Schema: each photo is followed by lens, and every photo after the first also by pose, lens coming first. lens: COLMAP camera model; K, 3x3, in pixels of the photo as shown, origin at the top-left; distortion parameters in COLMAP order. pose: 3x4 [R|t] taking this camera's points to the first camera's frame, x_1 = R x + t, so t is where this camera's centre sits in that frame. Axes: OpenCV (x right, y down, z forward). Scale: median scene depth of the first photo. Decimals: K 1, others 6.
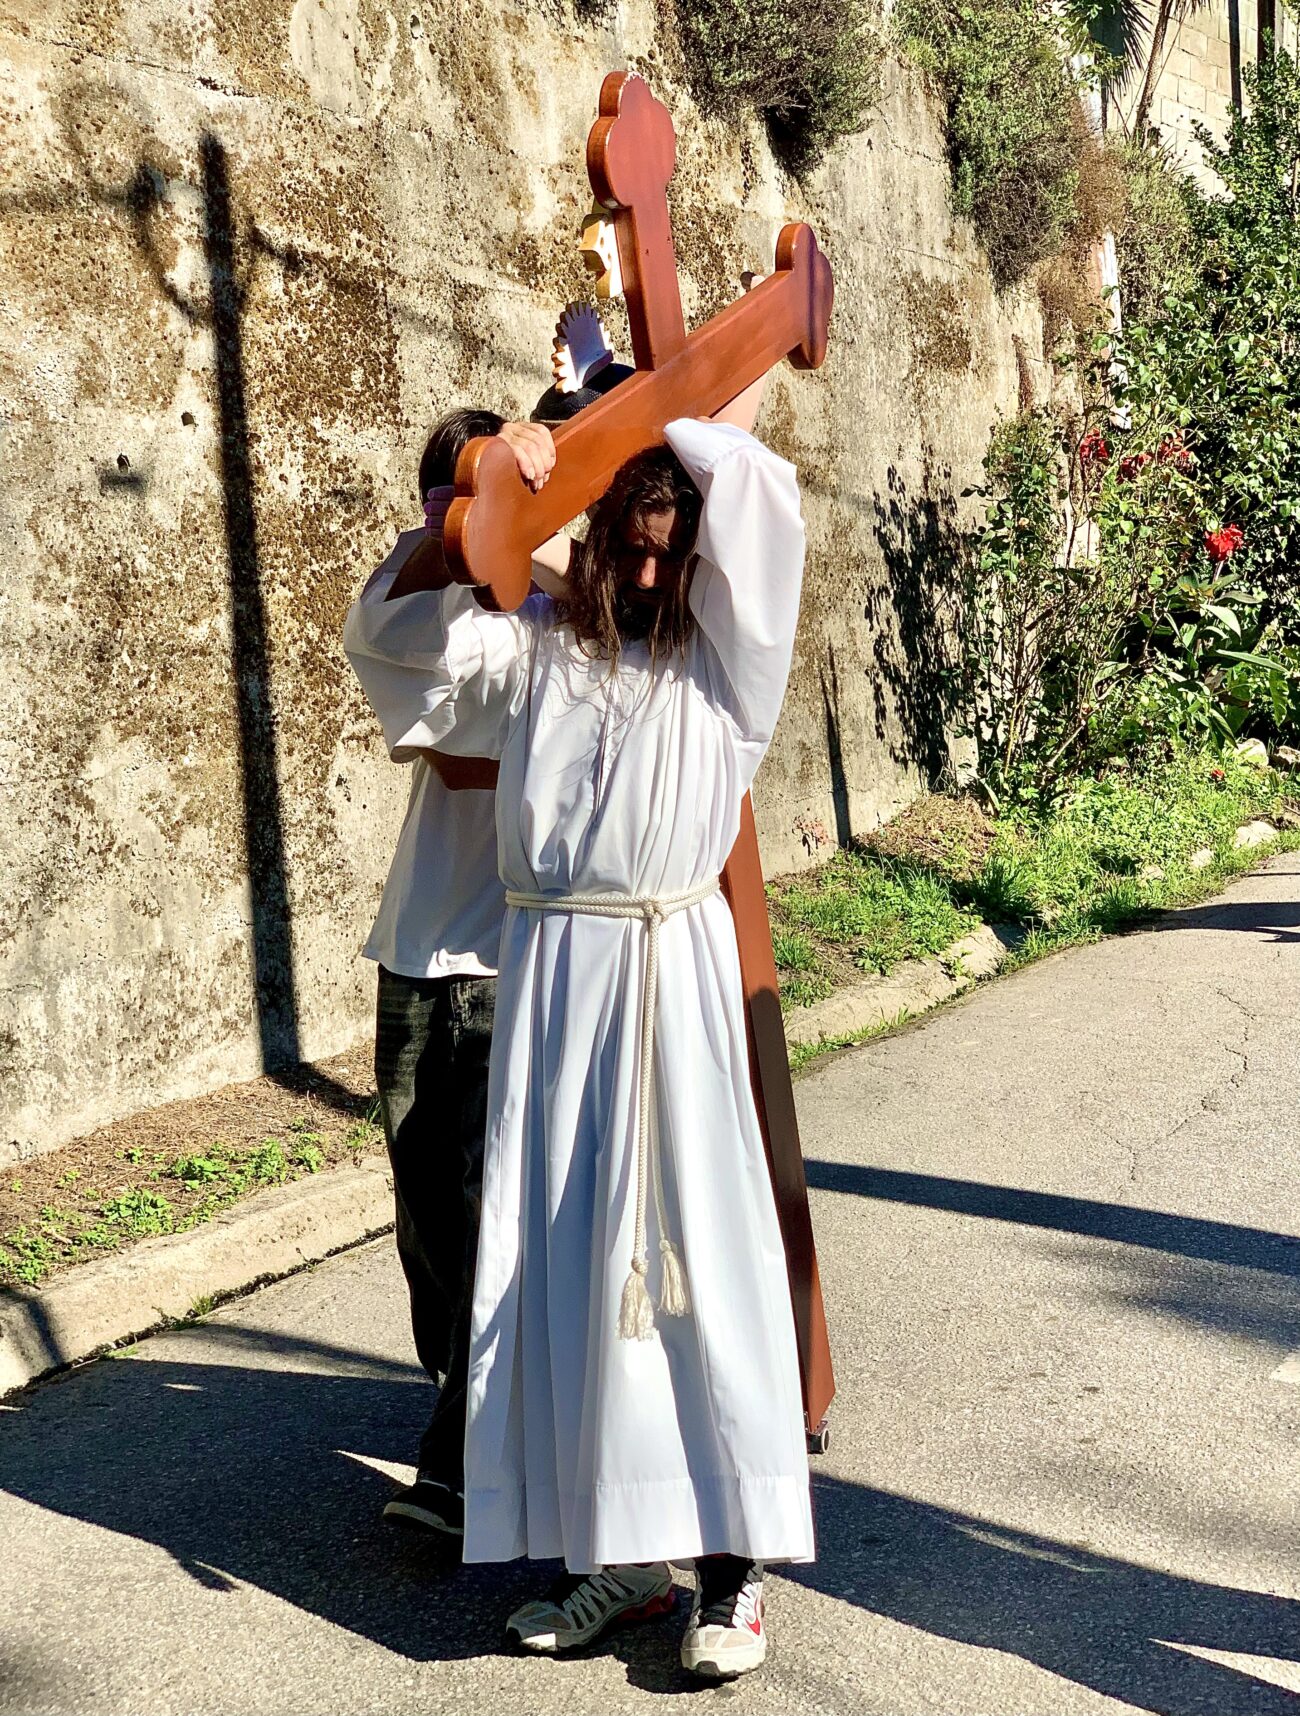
lens RADIAL K [[2693.4, 0, 652.6], [0, 2693.4, 860.2], [0, 0, 1]] dist [0.063689, -0.009115]
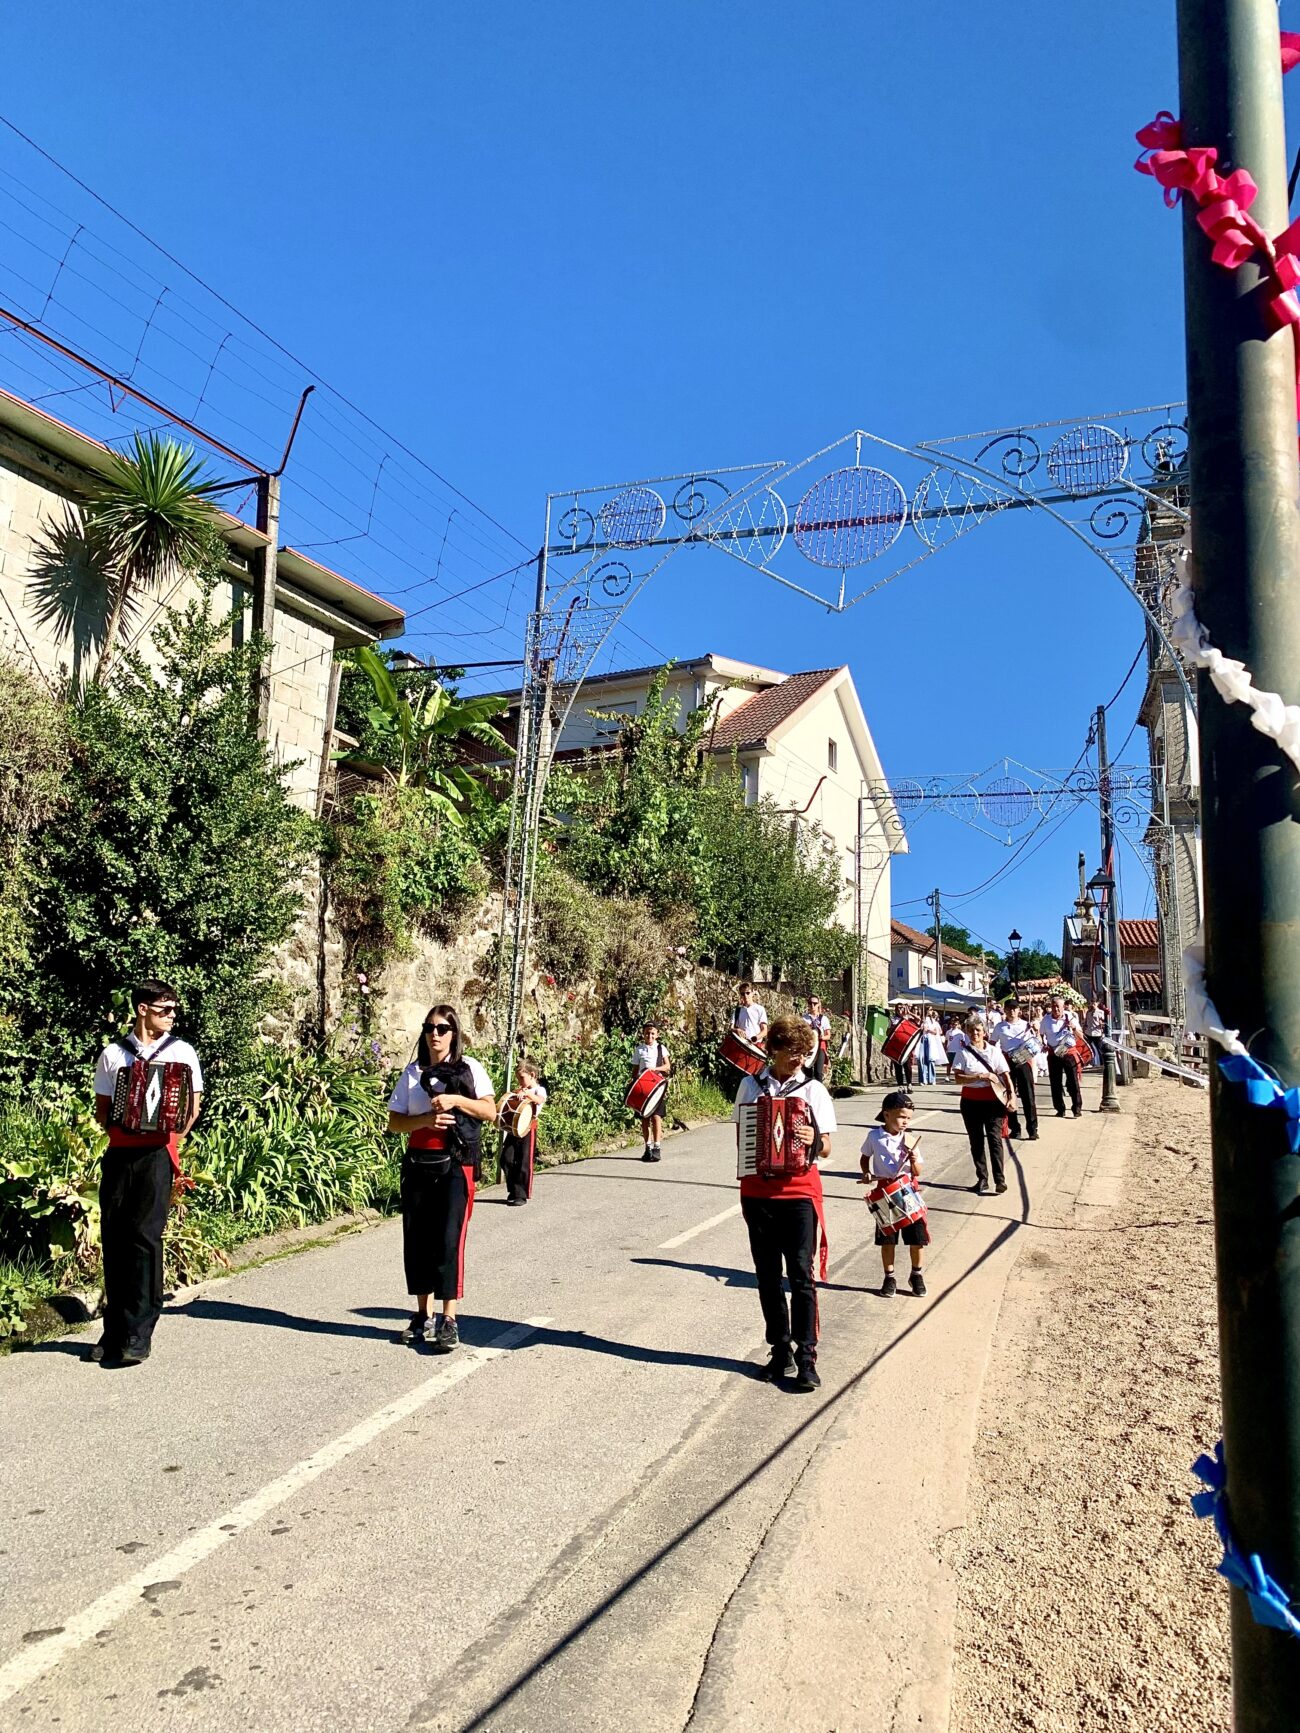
lens RADIAL K [[1318.1, 0, 642.9], [0, 1318.1, 851.9], [0, 0, 1]] dist [0.109589, -0.227454]
pose [[0.966355, 0.070323, 0.247413, 0.397982], [-0.010734, 0.972087, -0.234375, -0.086848], [-0.256989, 0.223834, 0.940135, 0.588354]]
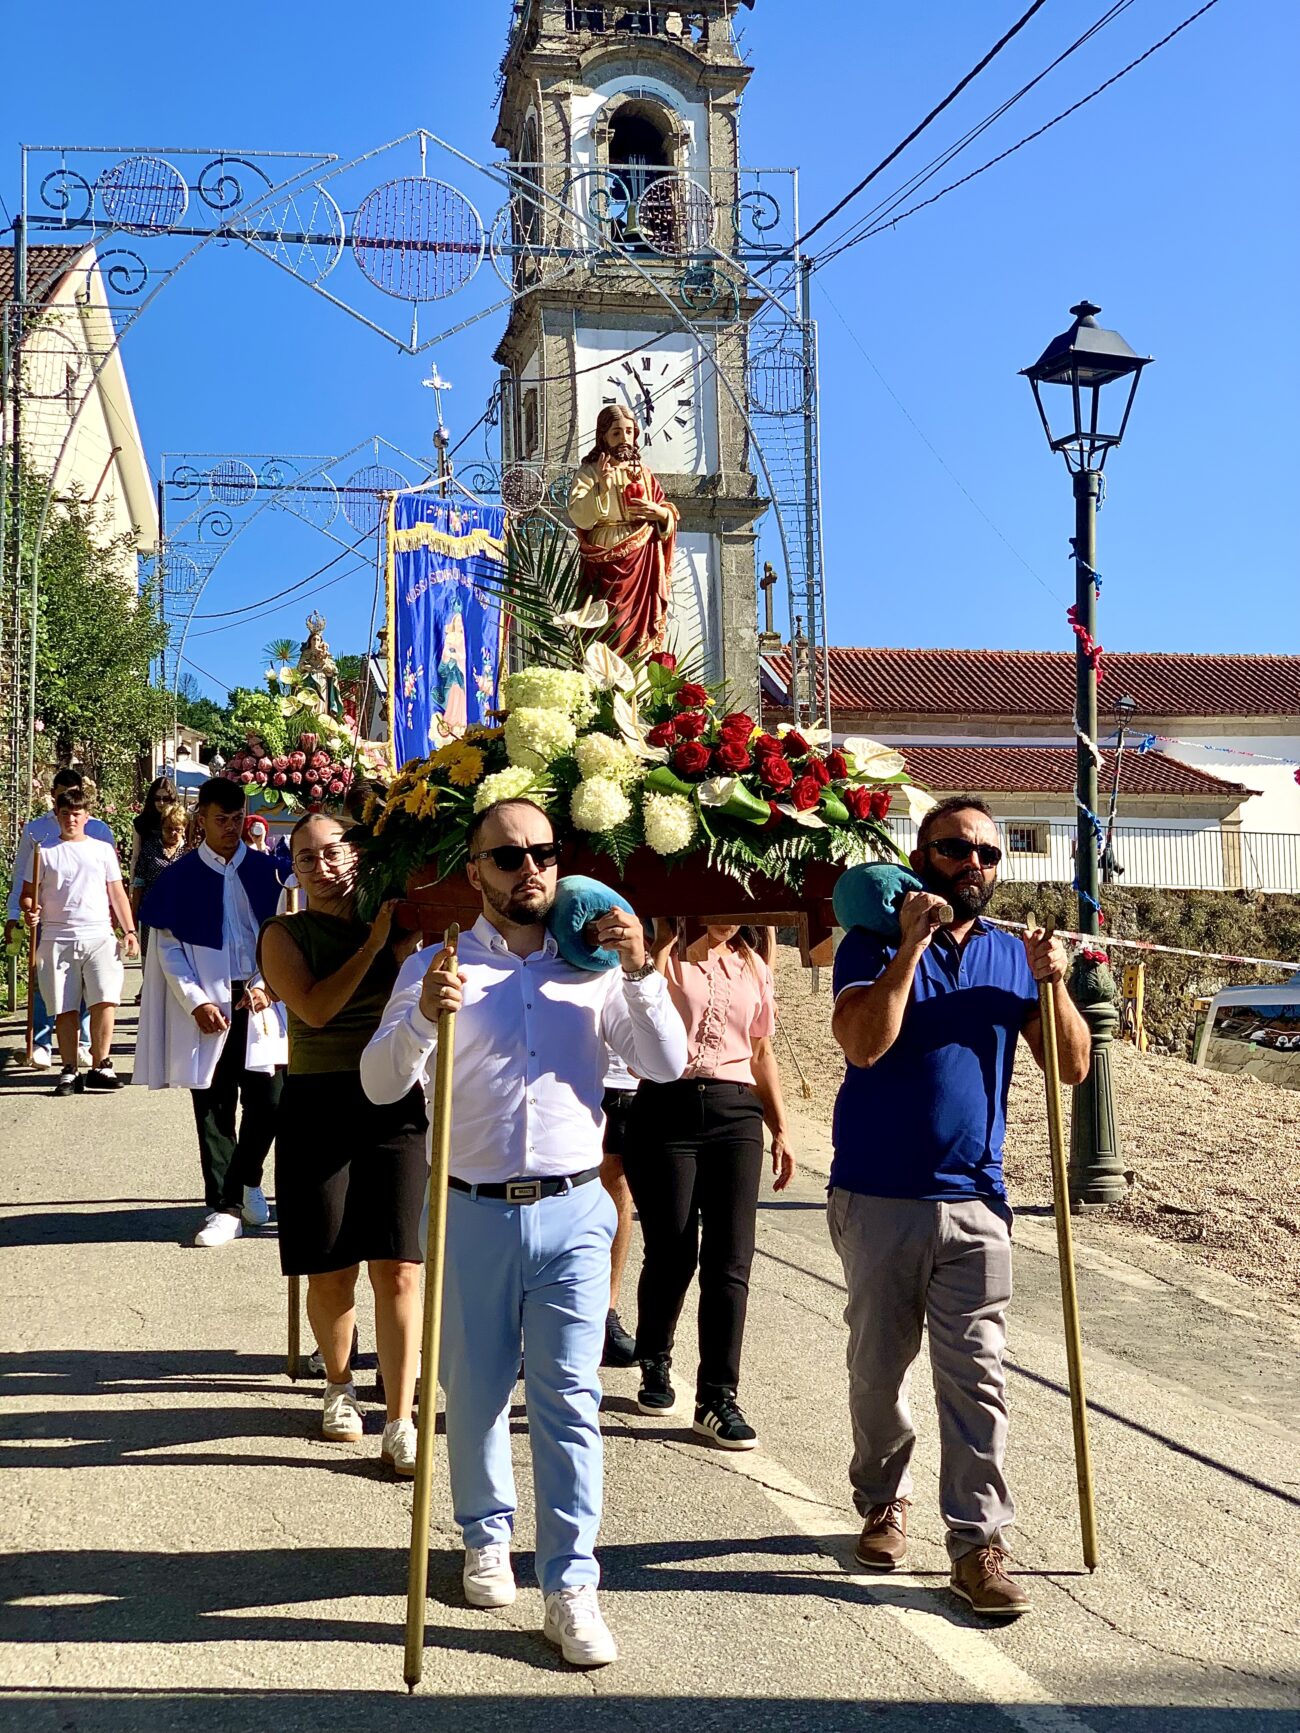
lens RADIAL K [[2564.3, 0, 660.0], [0, 2564.3, 871.3], [0, 0, 1]] dist [0.240938, -1.085028]
pose [[0.744364, 0.018768, 0.667510, -0.145233], [0.049460, 0.995310, -0.083140, -0.019331], [-0.665940, 0.094901, 0.739944, 0.177332]]
